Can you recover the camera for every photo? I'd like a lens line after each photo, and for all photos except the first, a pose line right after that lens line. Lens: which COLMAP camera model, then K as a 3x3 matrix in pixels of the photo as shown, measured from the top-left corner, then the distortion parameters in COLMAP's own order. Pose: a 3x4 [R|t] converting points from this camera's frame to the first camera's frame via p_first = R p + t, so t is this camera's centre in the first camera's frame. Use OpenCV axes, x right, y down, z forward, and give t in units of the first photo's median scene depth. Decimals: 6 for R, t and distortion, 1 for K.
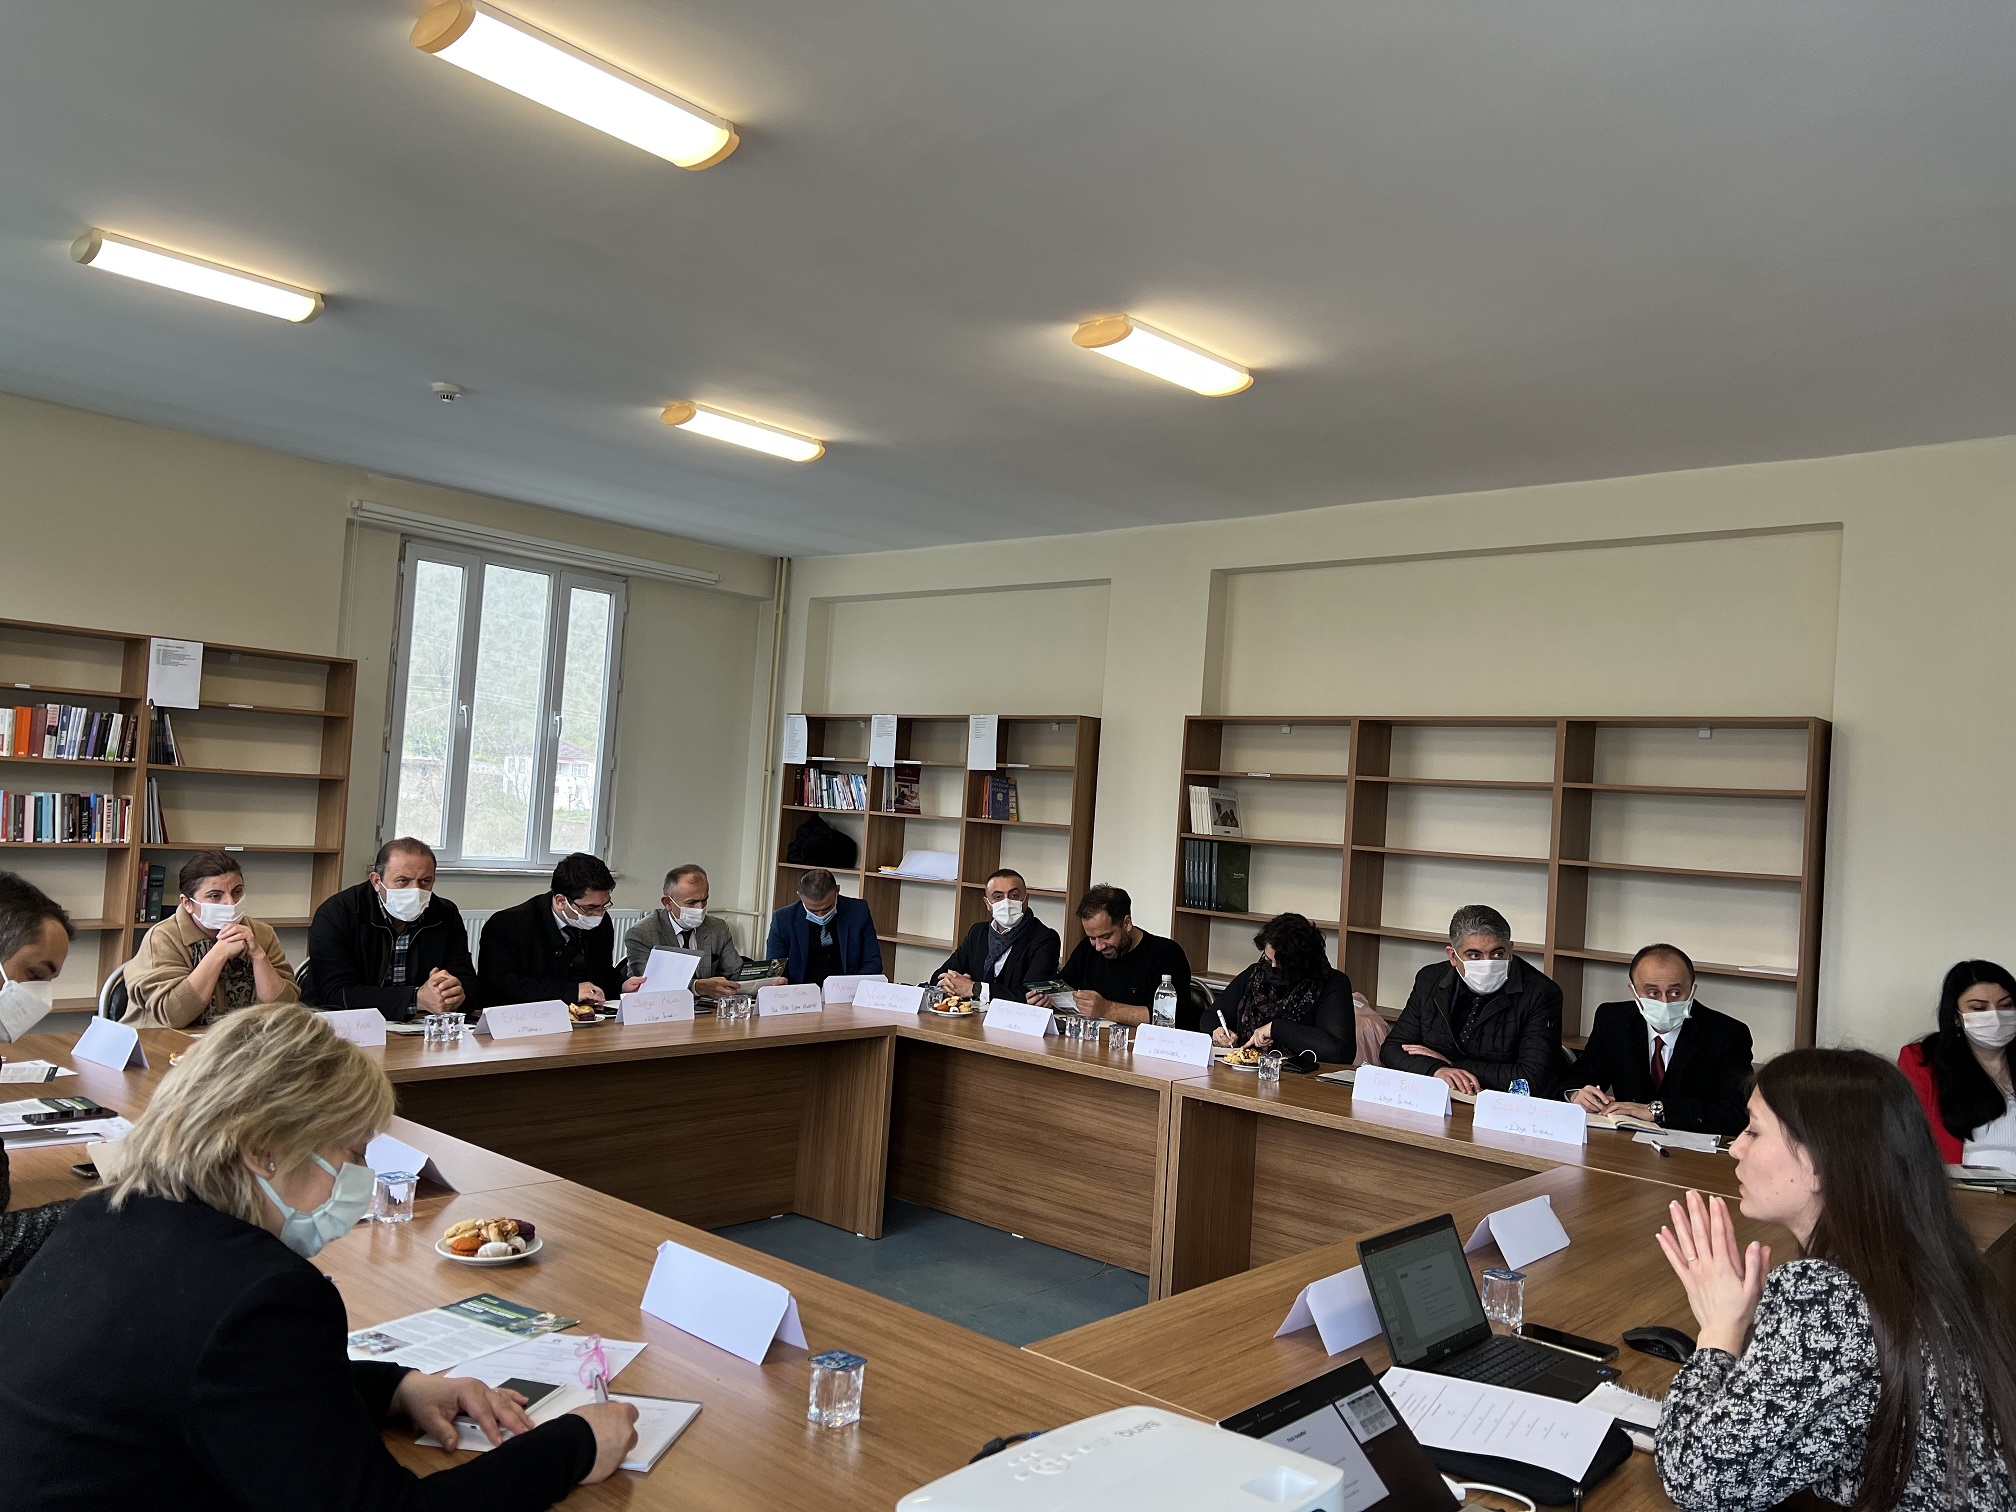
lens RADIAL K [[1529.3, 0, 1005.0], [0, 1529.3, 744.4], [0, 0, 1]] dist [0.091865, -0.127598]
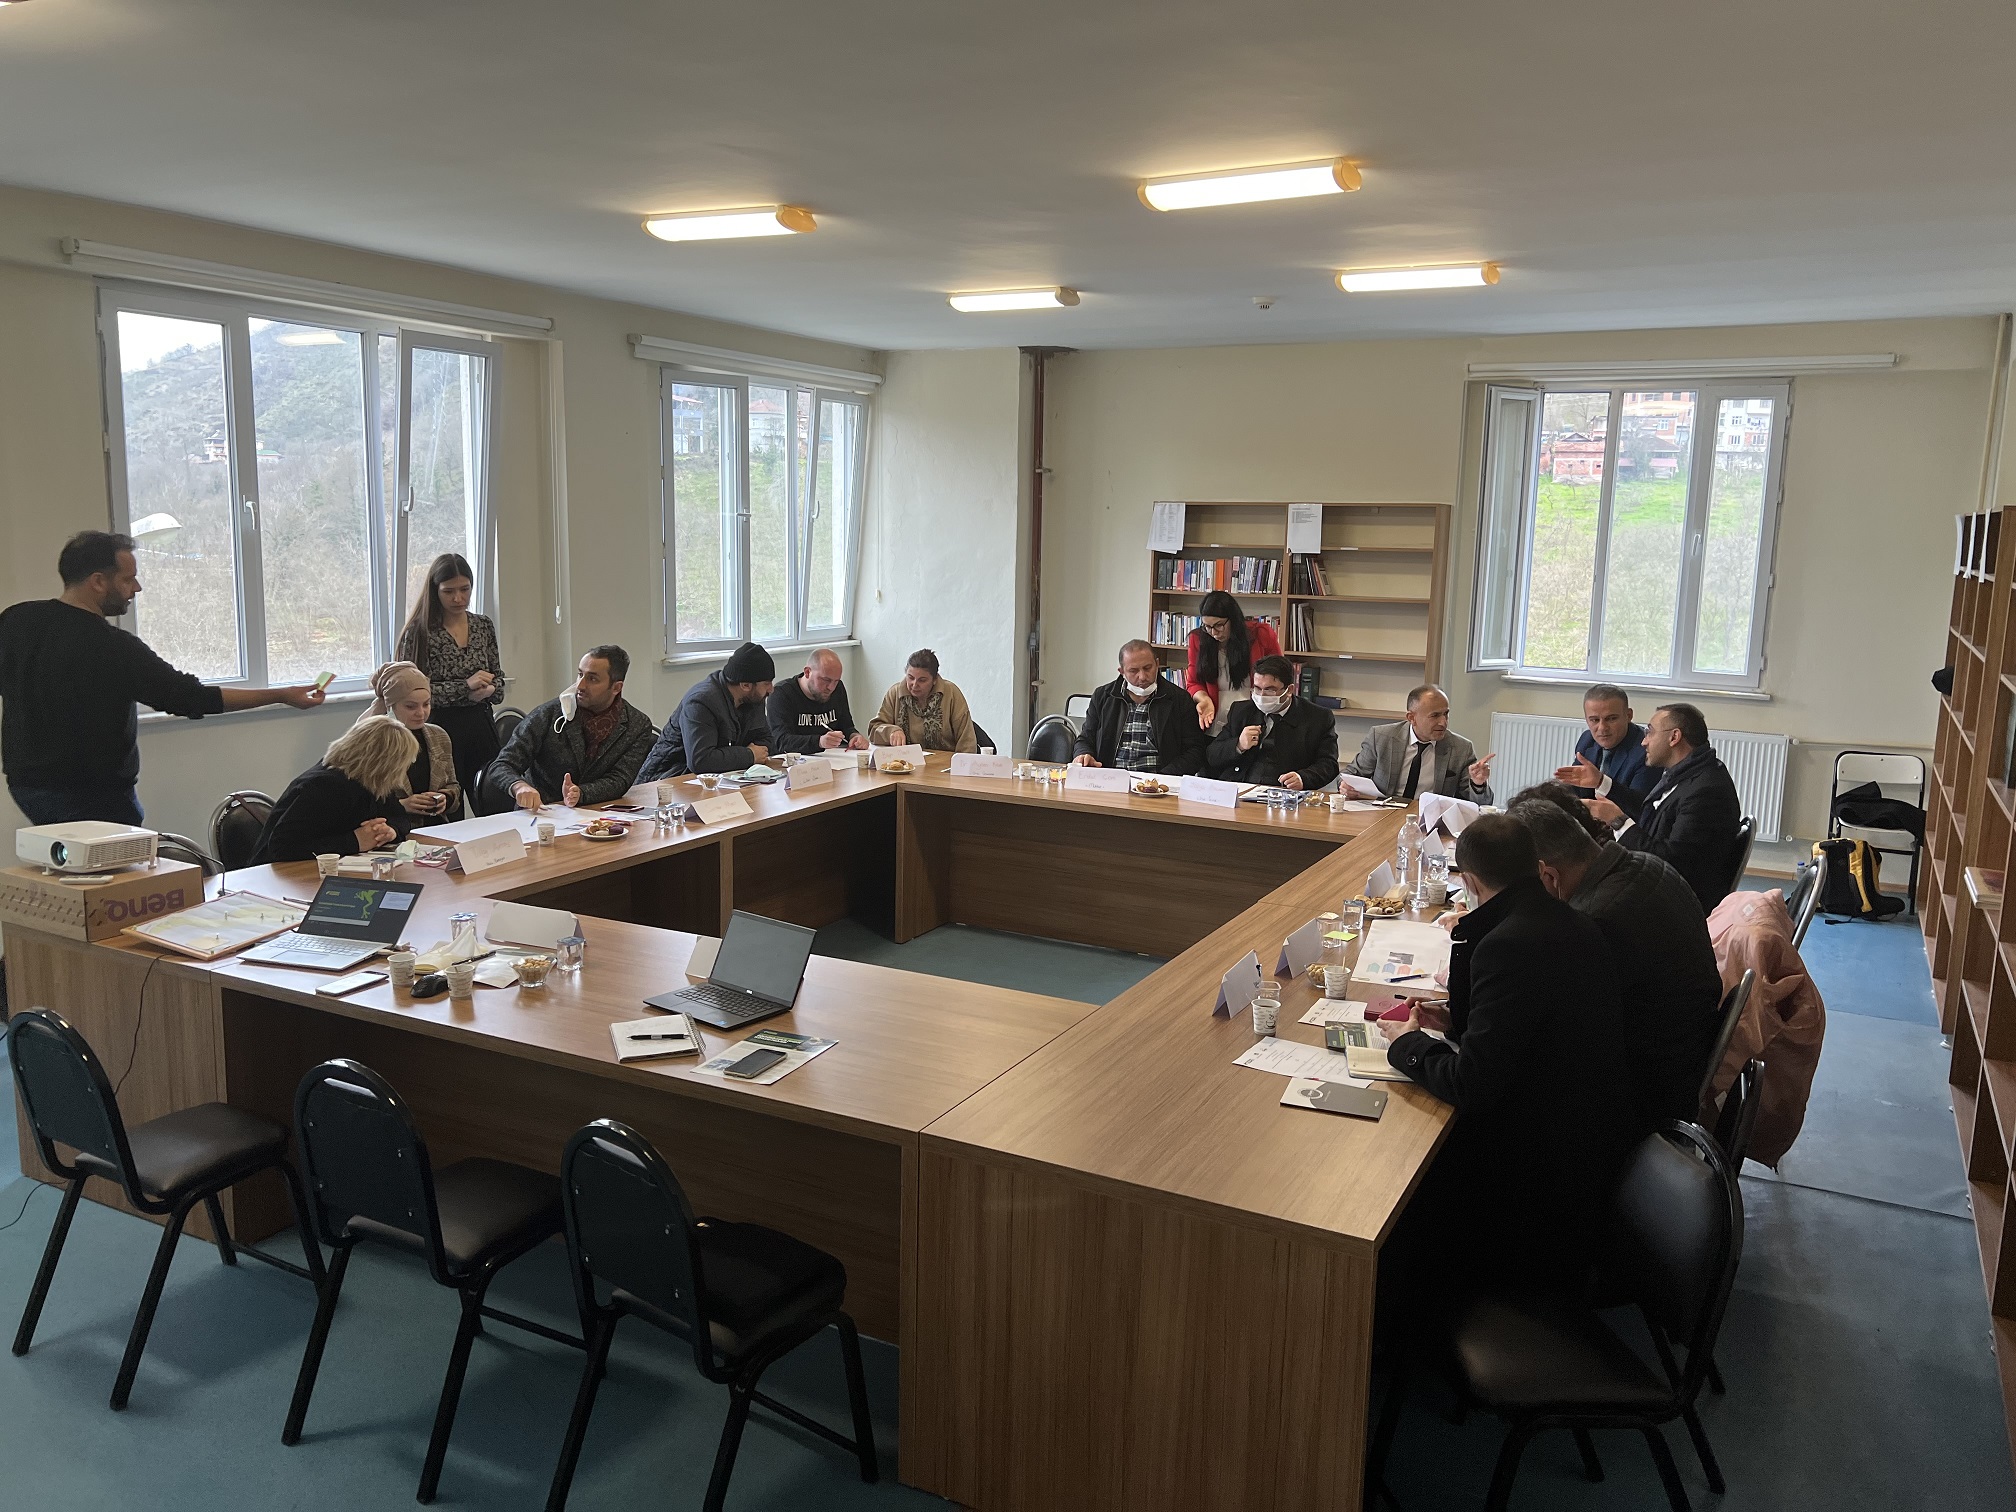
lens RADIAL K [[1521.2, 0, 1000.1], [0, 1521.2, 767.5], [0, 0, 1]] dist [0.043947, -0.068235]
pose [[0.248985, 0.091662, -0.964160, 0.757122], [0.038560, 0.993784, 0.104436, 0.014016], [0.967739, -0.063181, 0.243903, 0.409250]]
